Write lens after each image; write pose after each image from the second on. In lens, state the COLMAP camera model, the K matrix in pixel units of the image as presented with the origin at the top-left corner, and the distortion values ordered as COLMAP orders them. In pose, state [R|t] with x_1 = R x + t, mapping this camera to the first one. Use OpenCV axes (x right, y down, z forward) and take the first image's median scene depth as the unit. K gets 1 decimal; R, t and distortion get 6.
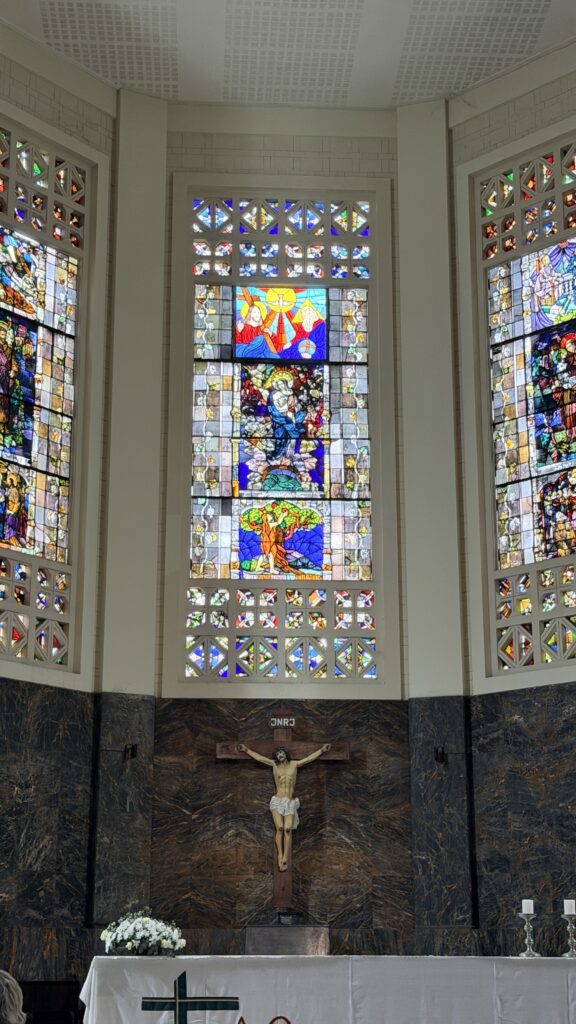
lens RADIAL K [[1562.9, 0, 284.4], [0, 1562.9, 510.2], [0, 0, 1]] dist [0.148397, 0.000000]
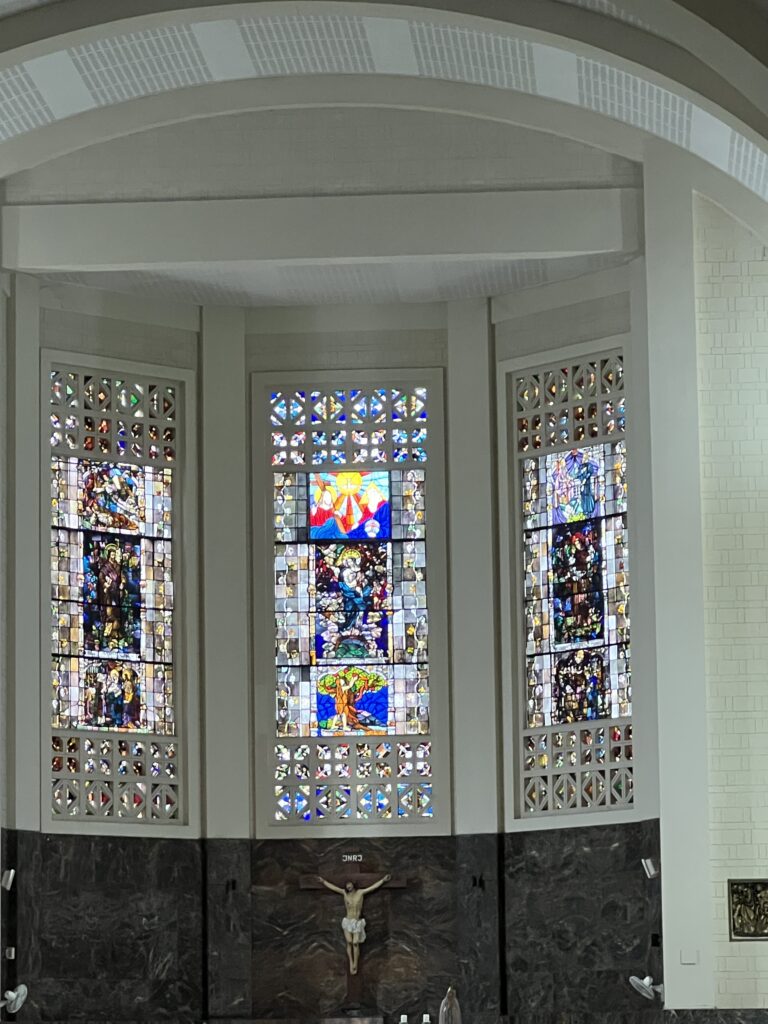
lens RADIAL K [[3636.6, 0, 384.3], [0, 3636.6, 512.2], [0, 0, 1]] dist [-0.080577, 0.000000]
pose [[0.993275, -0.032082, -0.111247, 0.343780], [0.047549, 0.989107, 0.139305, -0.521325], [0.105566, -0.143657, 0.983981, -1.742309]]
